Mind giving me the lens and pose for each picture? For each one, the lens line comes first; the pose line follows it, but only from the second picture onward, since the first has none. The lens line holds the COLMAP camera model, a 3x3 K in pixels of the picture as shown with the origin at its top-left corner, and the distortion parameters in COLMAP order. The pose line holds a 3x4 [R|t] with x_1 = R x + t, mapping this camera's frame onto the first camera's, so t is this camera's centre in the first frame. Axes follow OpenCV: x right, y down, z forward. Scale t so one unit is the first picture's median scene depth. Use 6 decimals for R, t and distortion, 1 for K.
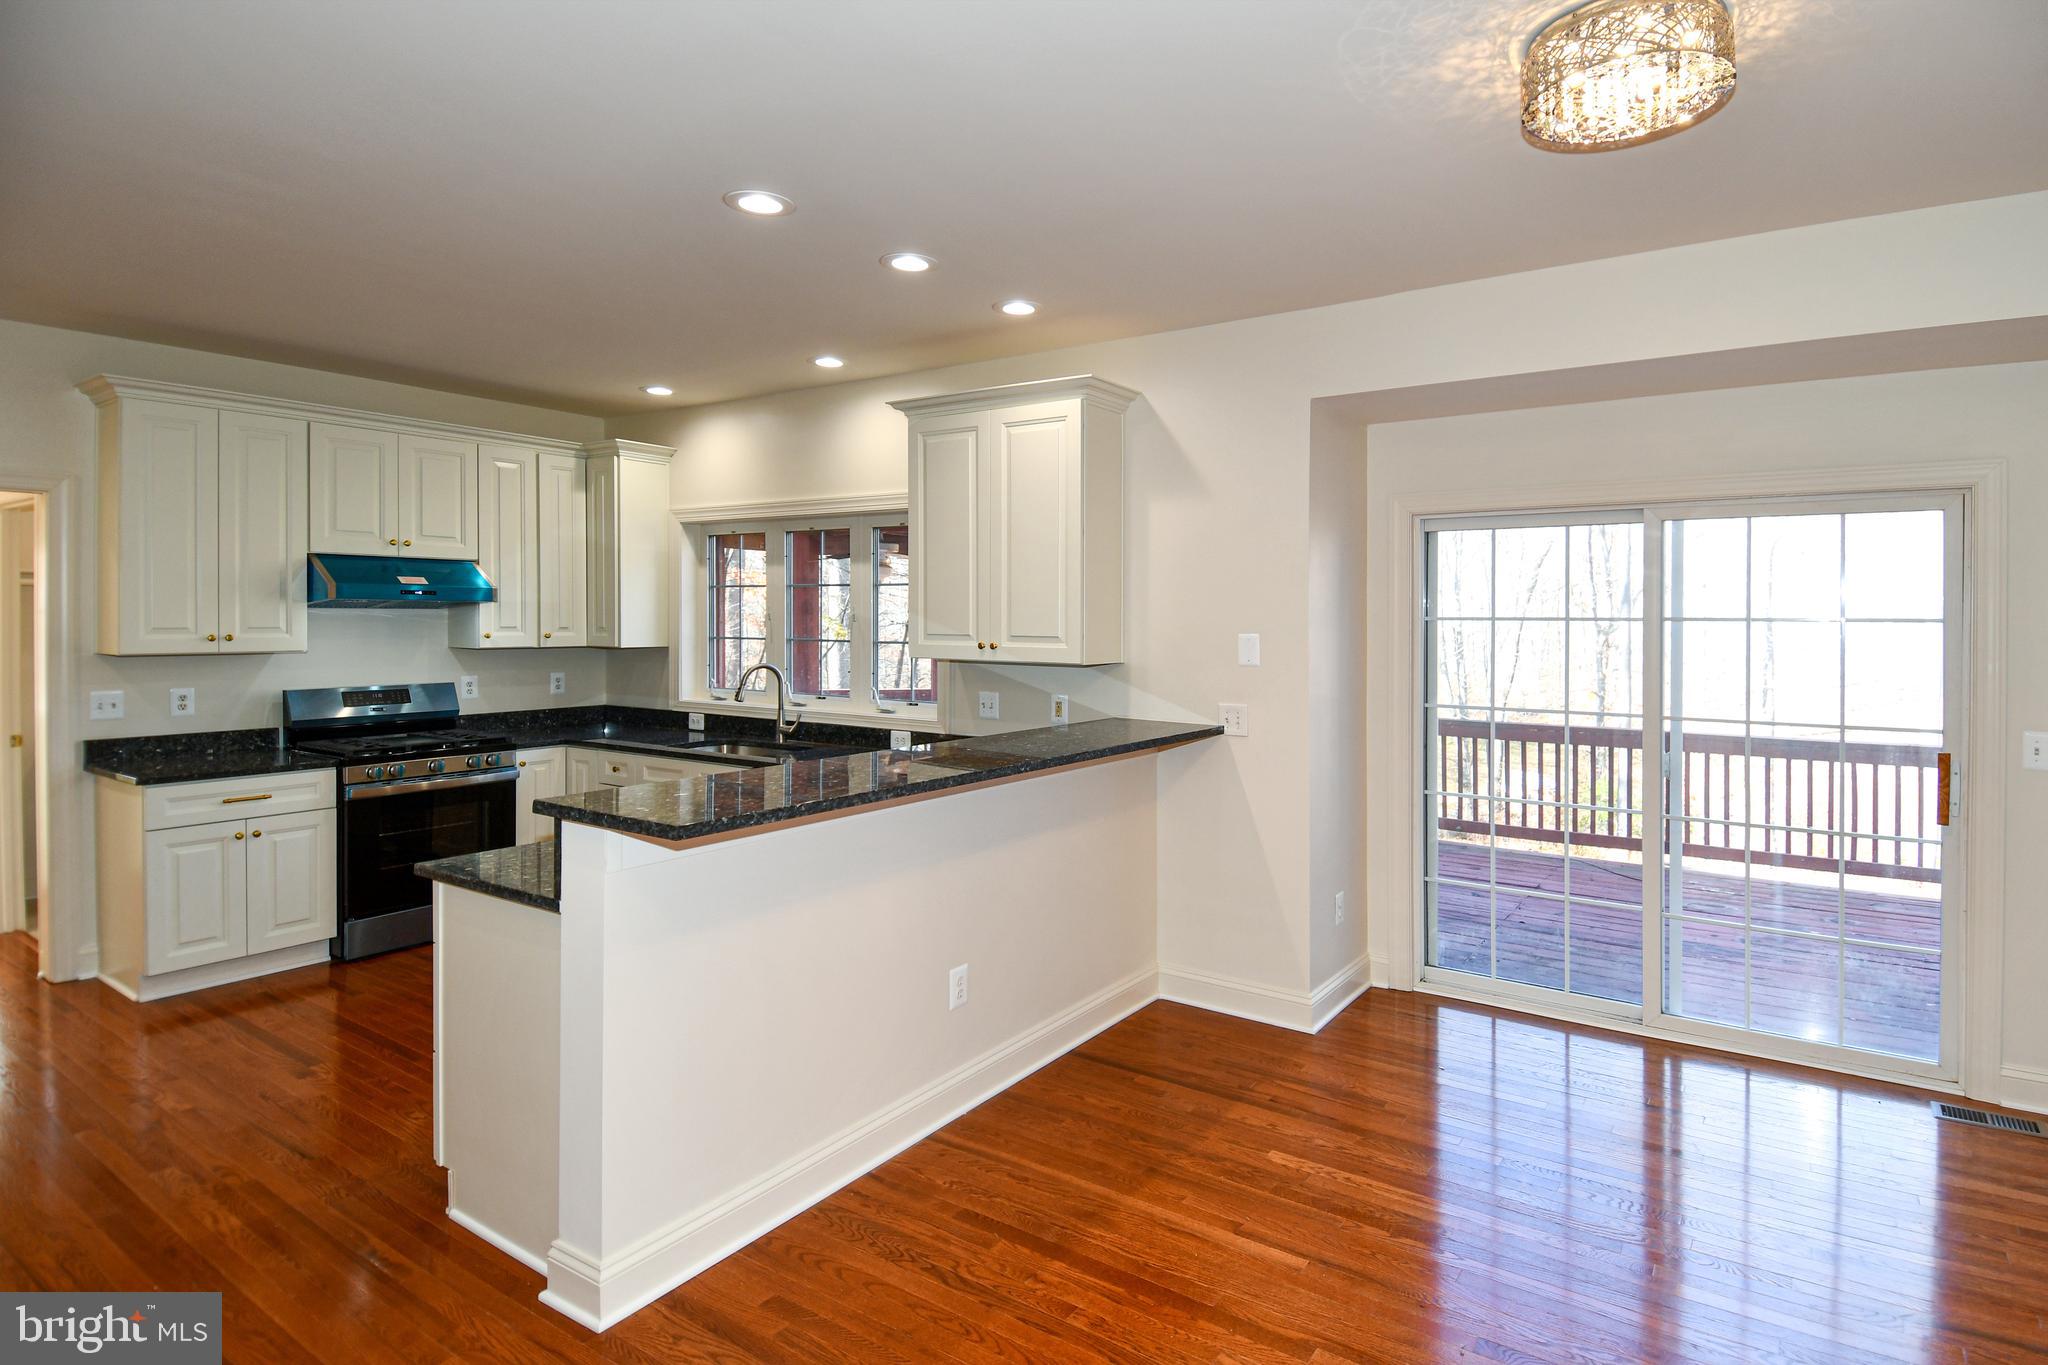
lens RADIAL K [[1127.8, 0, 1018.6], [0, 1127.8, 660.6], [0, 0, 1]] dist [0.055615, -0.000738]
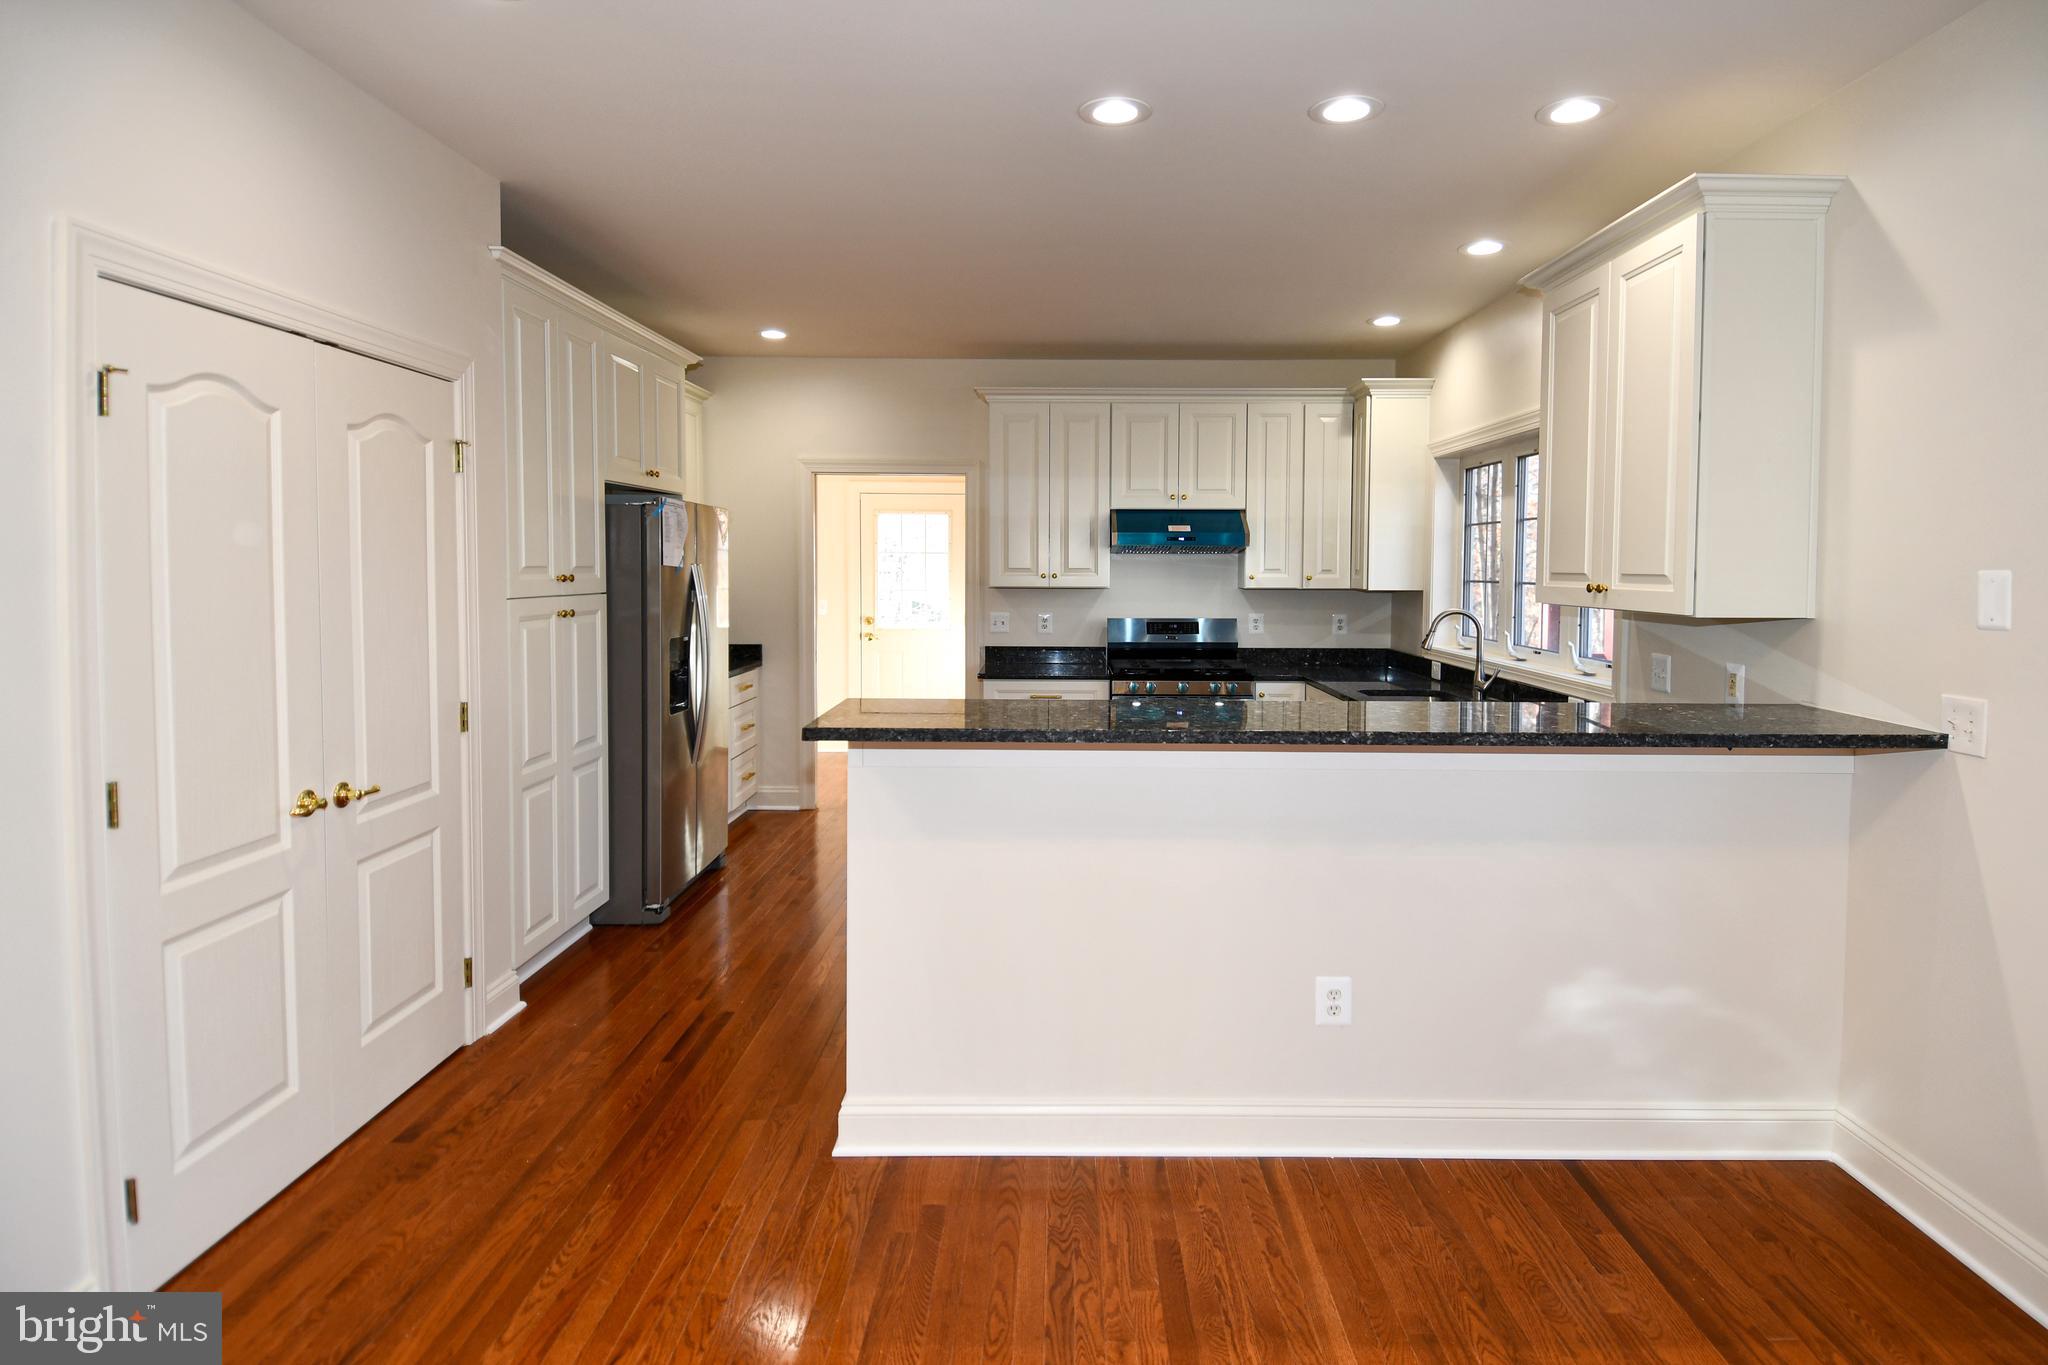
lens RADIAL K [[1076.8, 0, 1032.9], [0, 1076.8, 640.7], [0, 0, 1]] dist [0.070457, -0.051951]
pose [[0.569232, 0.054317, -0.820380, 0.320451], [-0.034022, 0.998517, 0.042504, 0.003056], [0.821472, 0.003716, 0.570236, 0.268728]]
